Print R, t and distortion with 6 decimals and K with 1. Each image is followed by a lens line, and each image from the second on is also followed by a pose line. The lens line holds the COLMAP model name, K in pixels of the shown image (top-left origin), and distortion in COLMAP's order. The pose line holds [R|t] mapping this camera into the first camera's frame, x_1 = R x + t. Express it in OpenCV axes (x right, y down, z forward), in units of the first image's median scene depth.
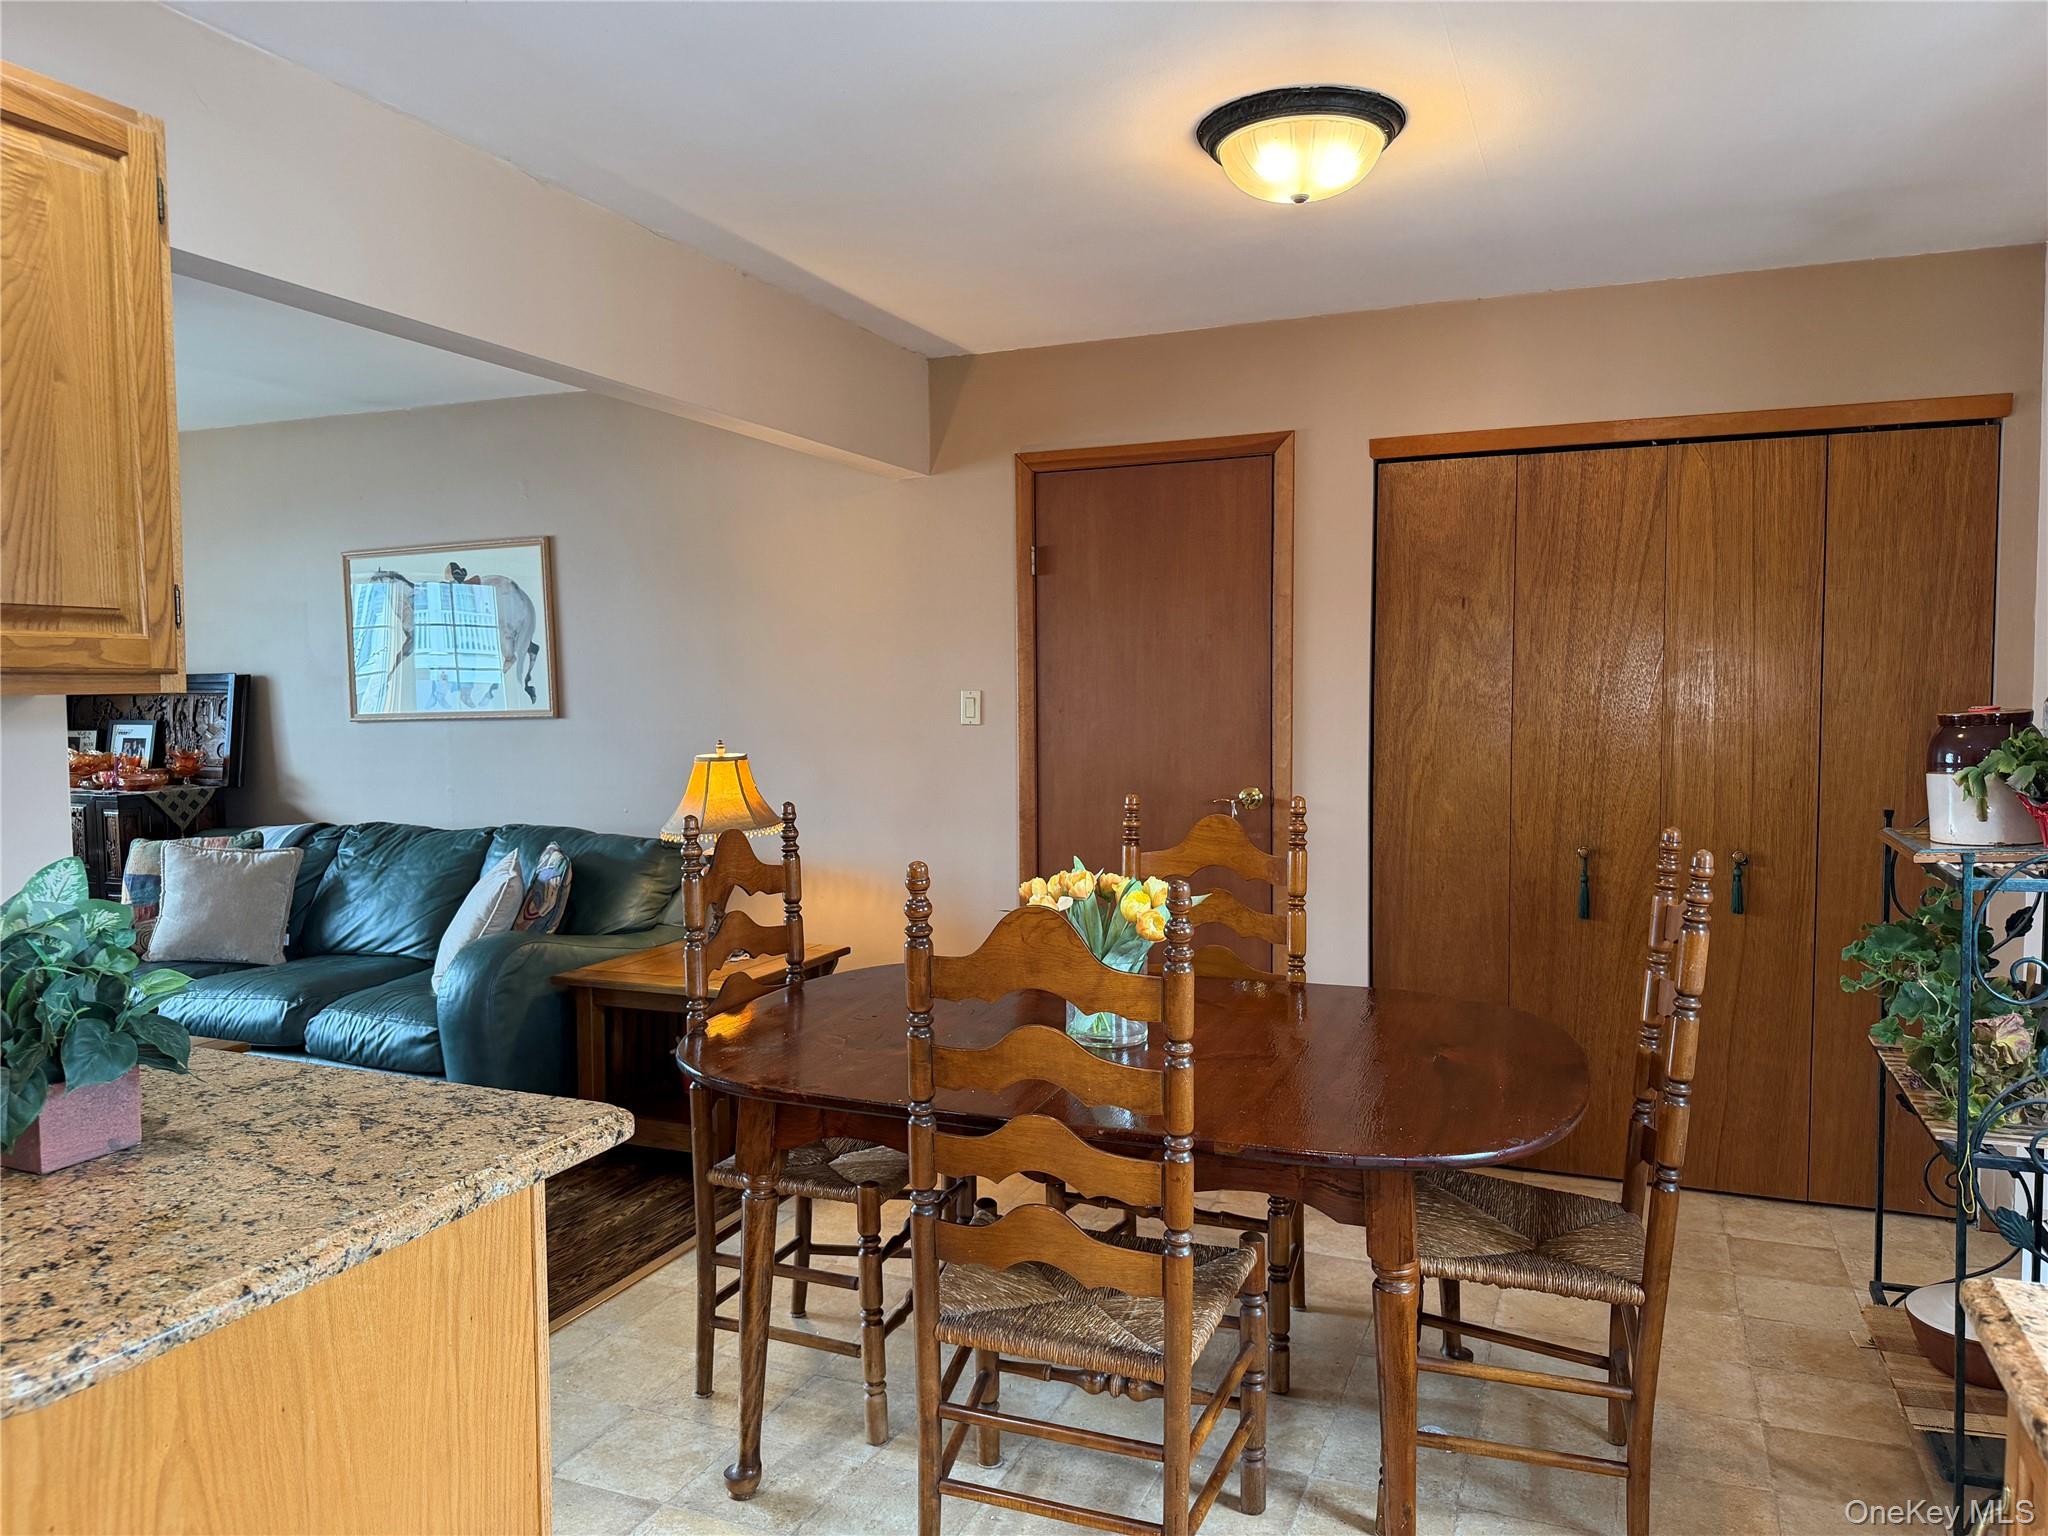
lens RADIAL K [[1444.4, 0, 1012.4], [0, 1444.4, 750.6], [0, 0, 1]] dist [0.118743, -0.160649]
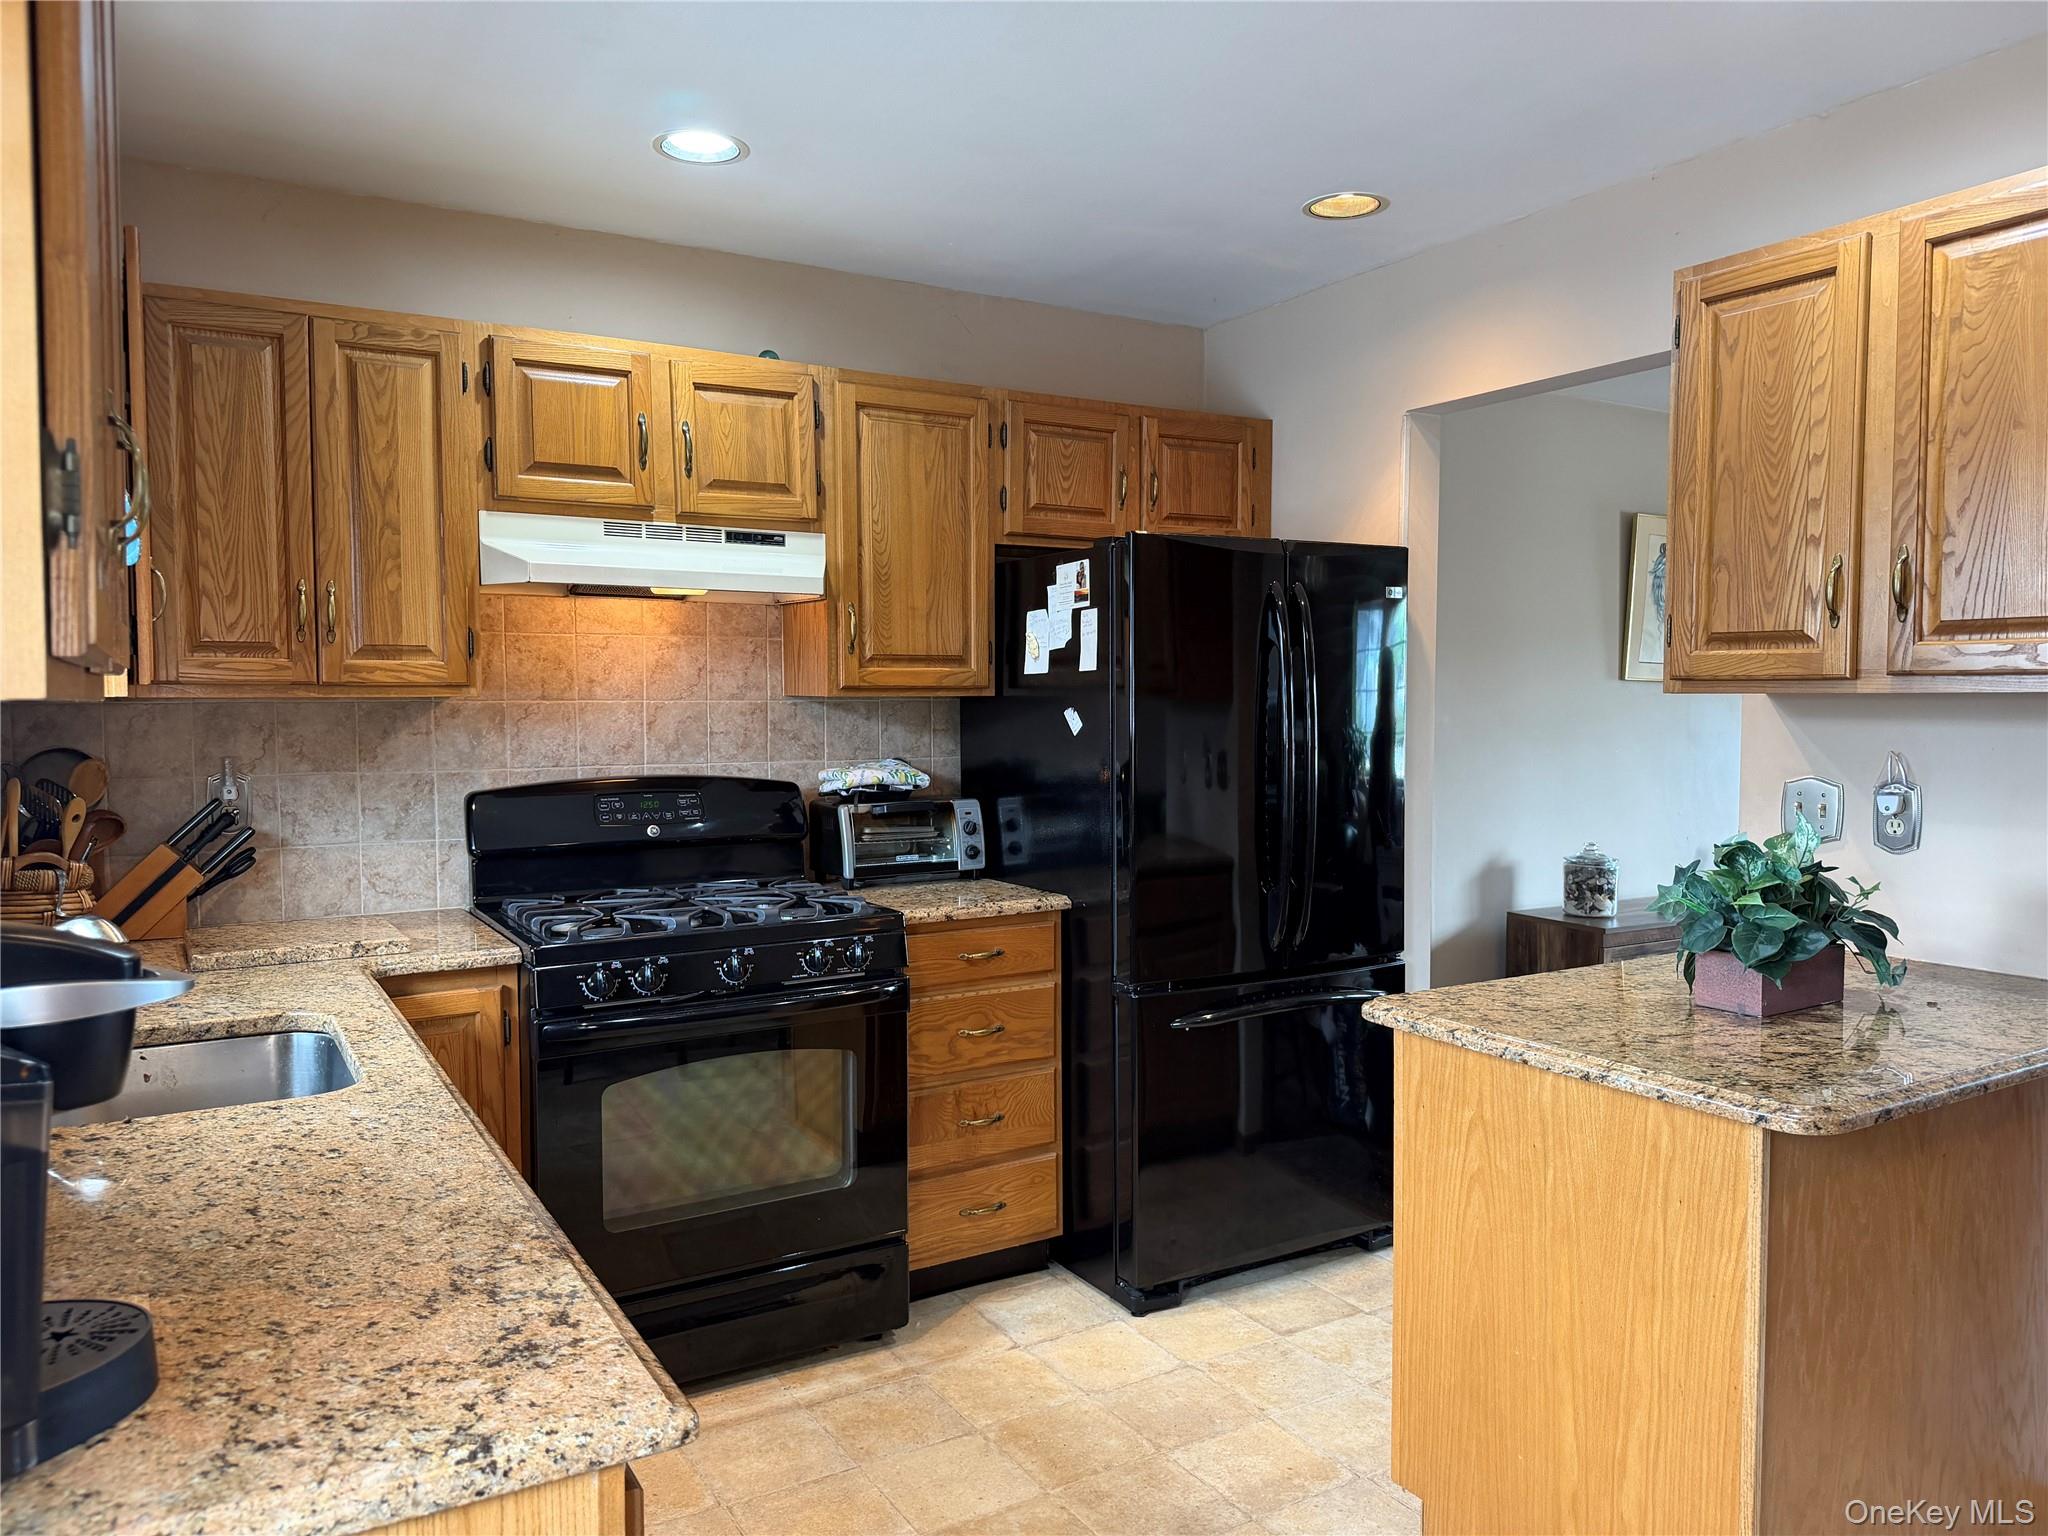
lens RADIAL K [[1444.4, 0, 1012.4], [0, 1444.4, 750.6], [0, 0, 1]] dist [0.118743, -0.160649]
pose [[-0.595438, 0.040337, -0.802388, 0.816040], [-0.028609, 0.997041, 0.071353, -0.054310], [0.802891, 0.065442, -0.592522, 1.092324]]
